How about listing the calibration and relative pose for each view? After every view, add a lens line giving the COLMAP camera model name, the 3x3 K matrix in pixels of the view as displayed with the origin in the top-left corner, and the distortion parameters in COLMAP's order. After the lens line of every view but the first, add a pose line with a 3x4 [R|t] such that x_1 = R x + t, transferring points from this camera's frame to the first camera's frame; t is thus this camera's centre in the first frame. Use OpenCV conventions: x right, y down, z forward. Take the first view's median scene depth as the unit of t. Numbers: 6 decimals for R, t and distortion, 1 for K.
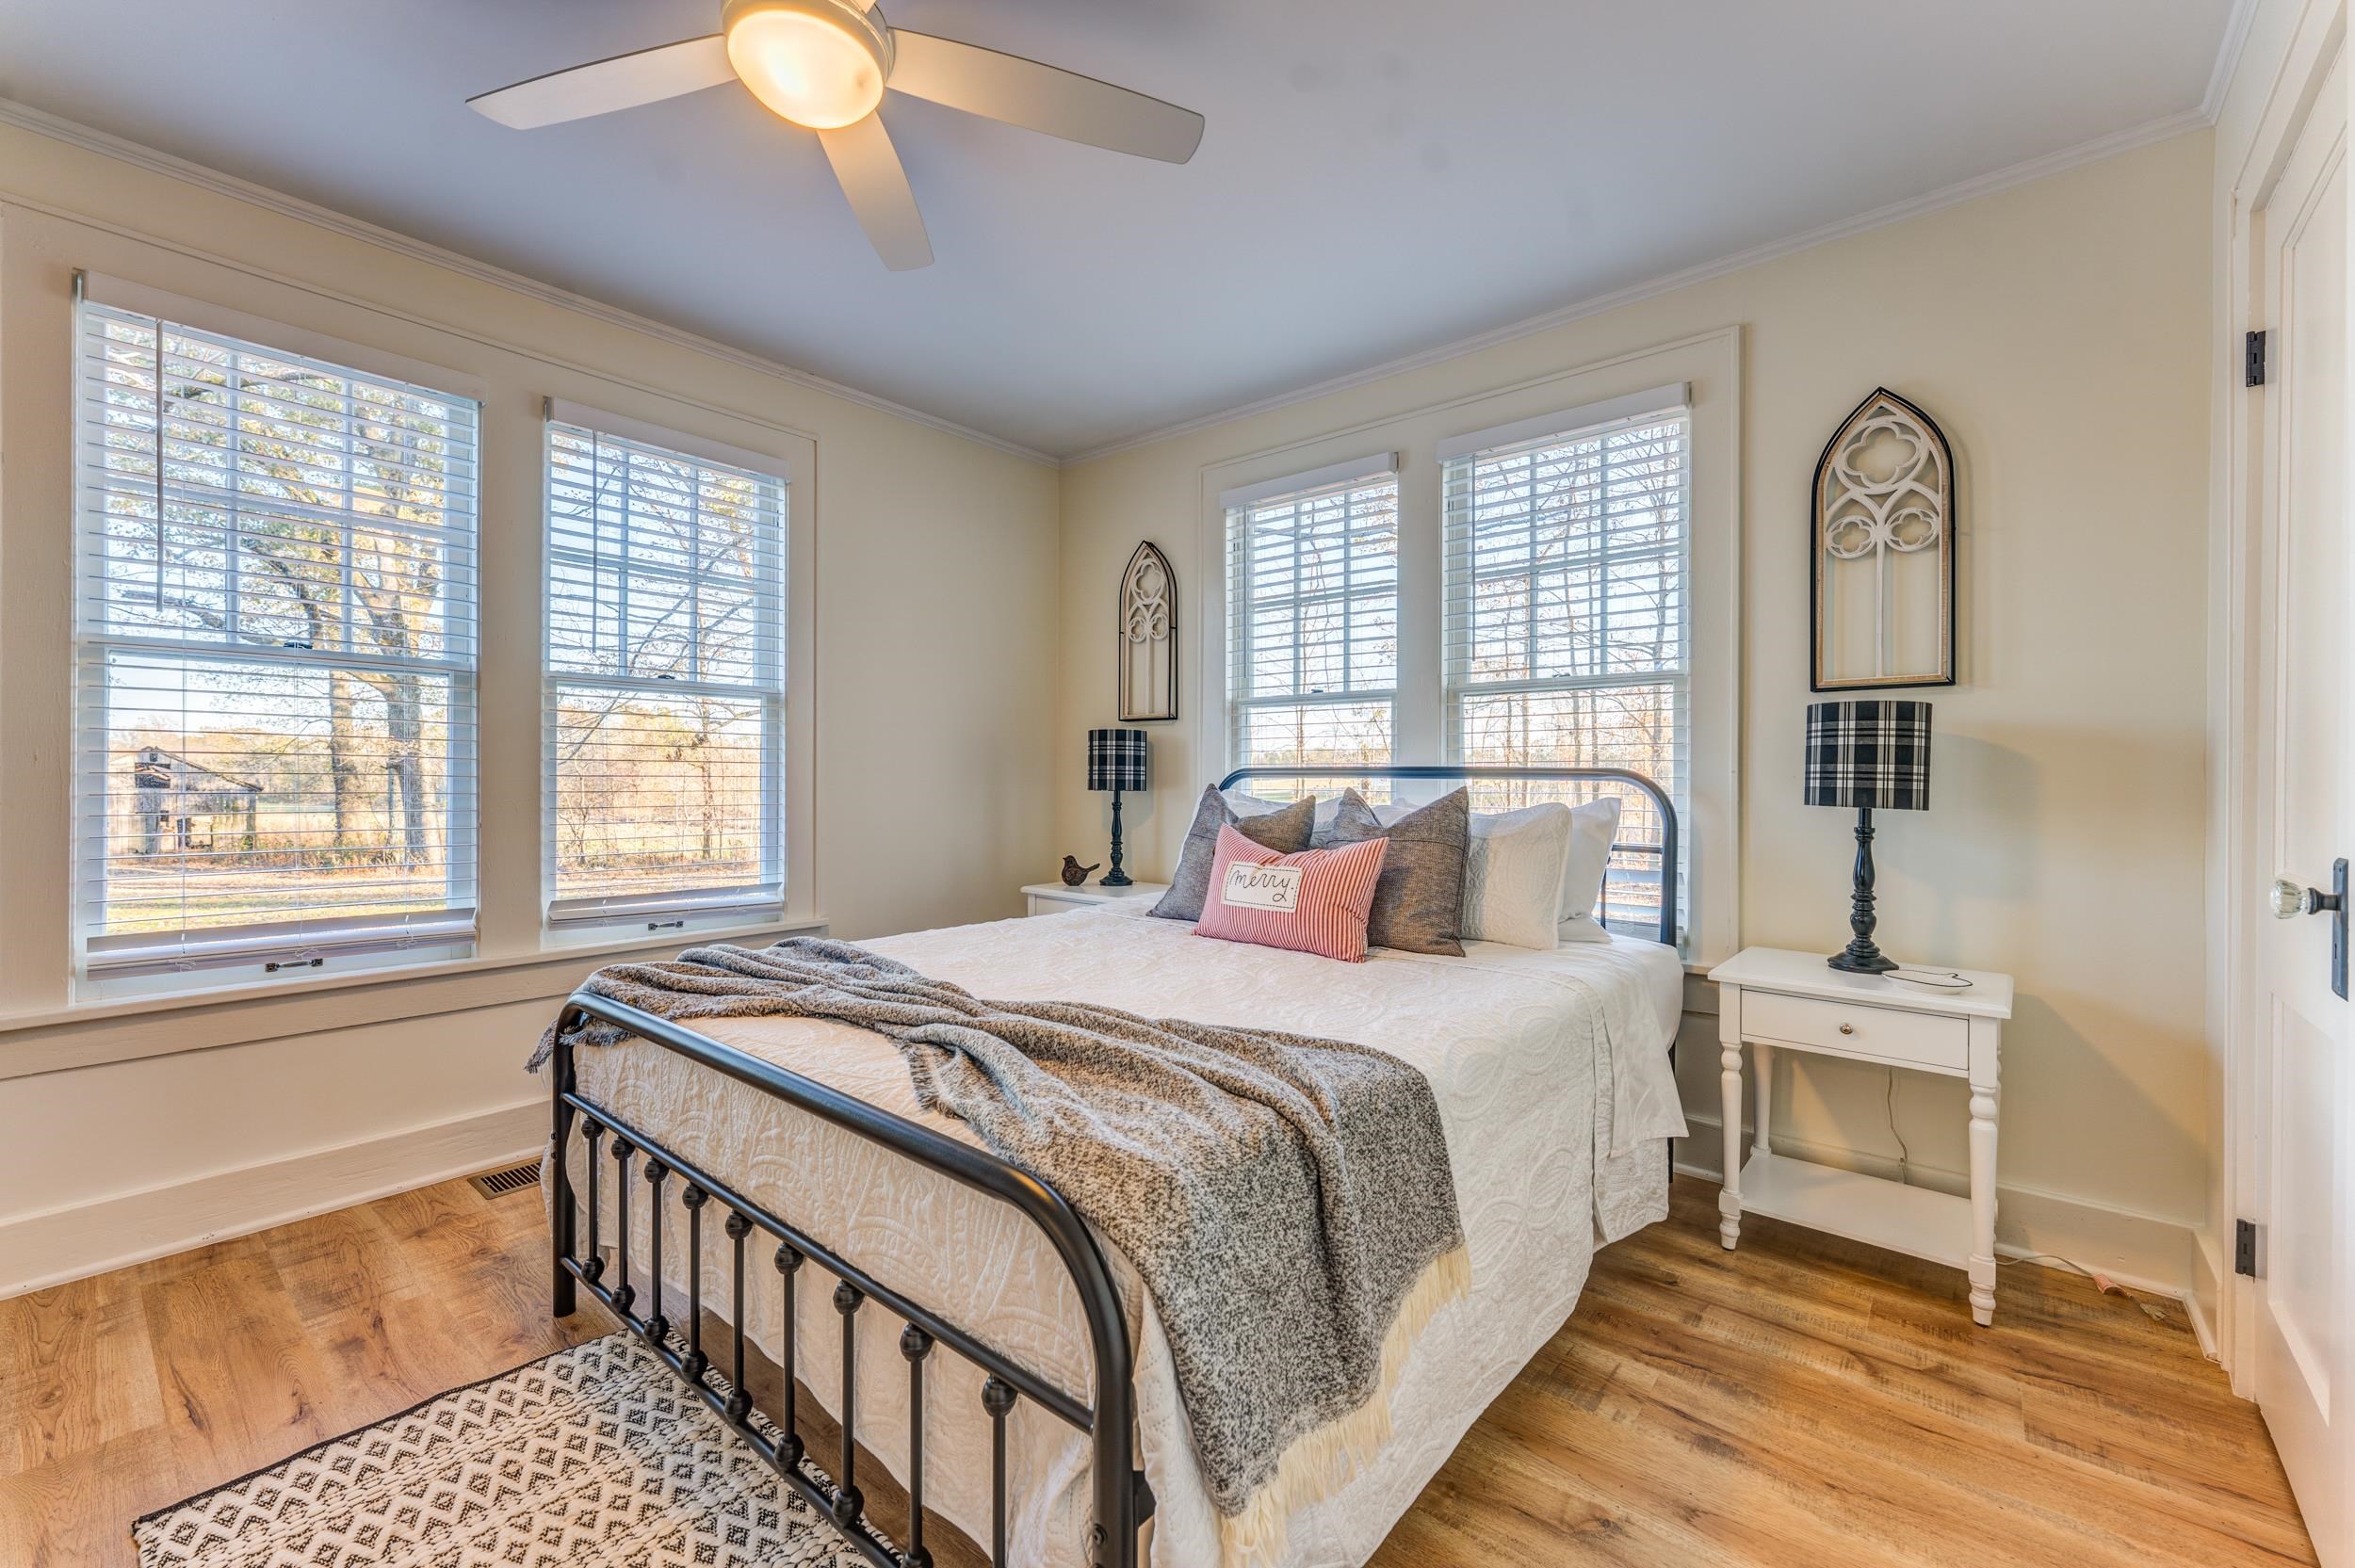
lens RADIAL K [[953.6, 0, 1178.7], [0, 953.6, 782.7], [0, 0, 1]] dist [0.001462, -0.000022]
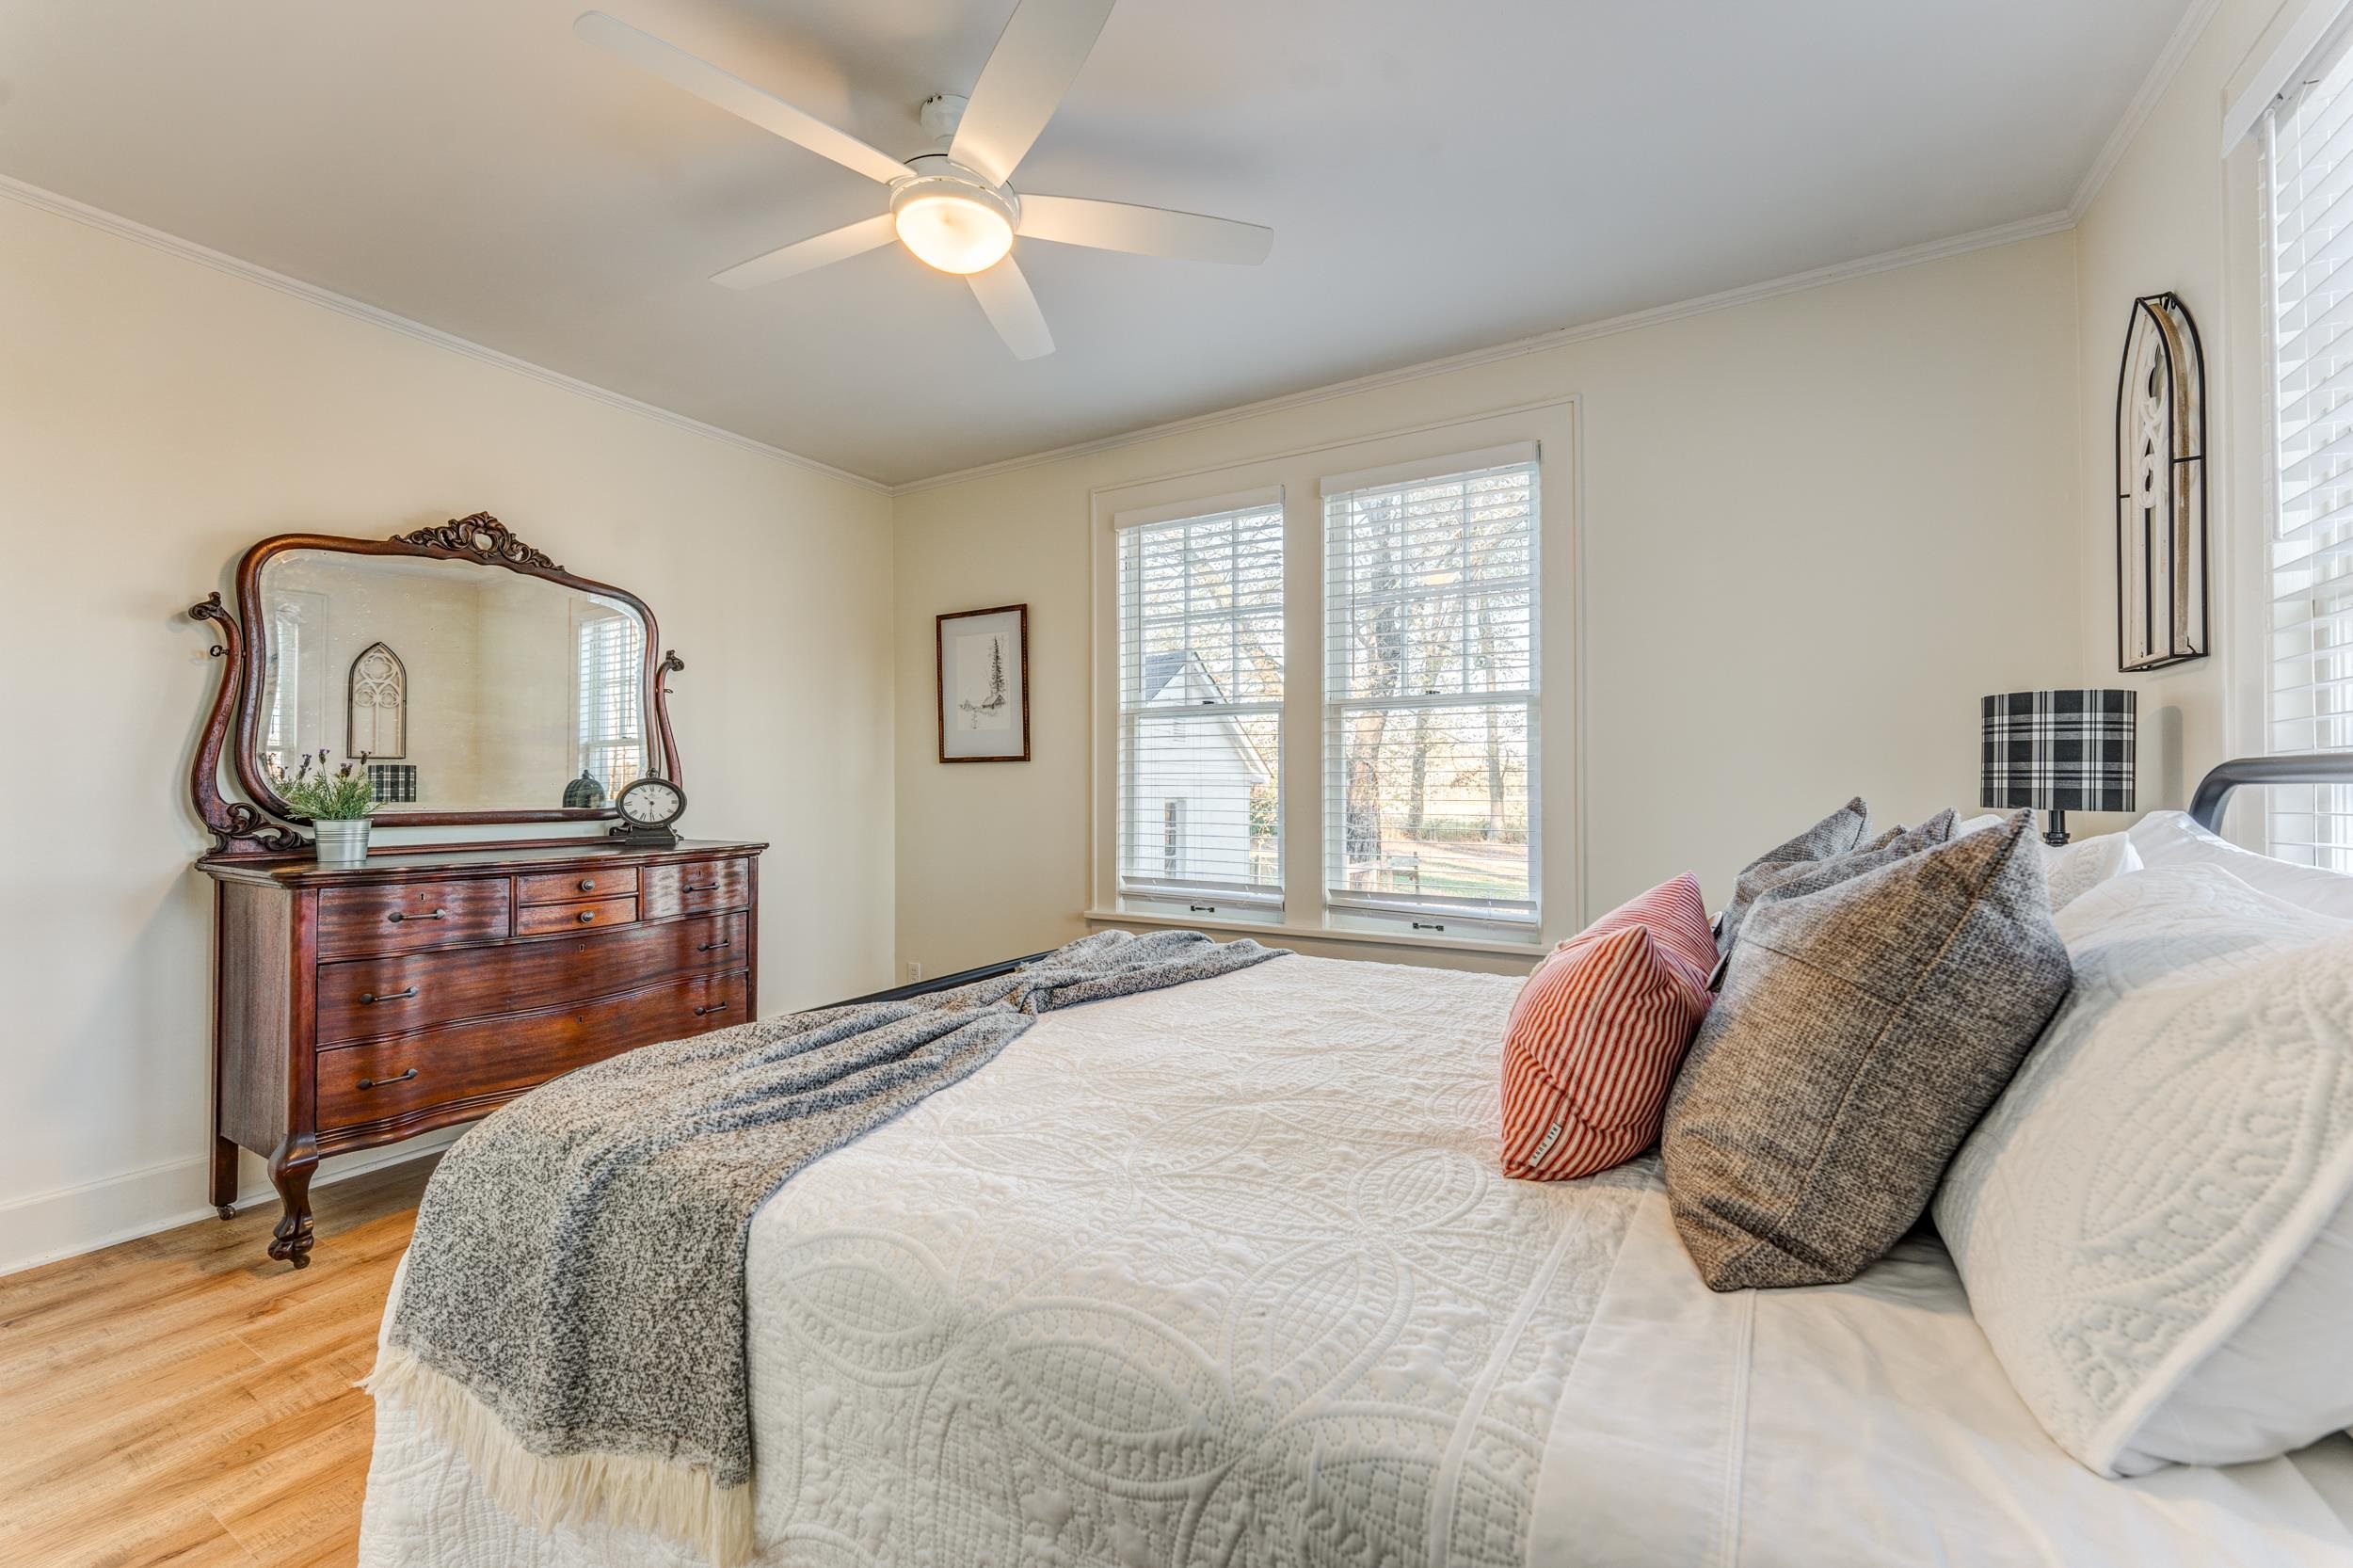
lens RADIAL K [[952.9, 0, 1170.9], [0, 952.9, 782.4], [0, 0, 1]] dist [0.001462, -0.000022]
pose [[0.163399, -0.009652, -0.986513, 0.376660], [-0.006304, 0.999922, -0.010828, 0.002250], [0.986540, 0.007988, 0.163325, 0.450140]]
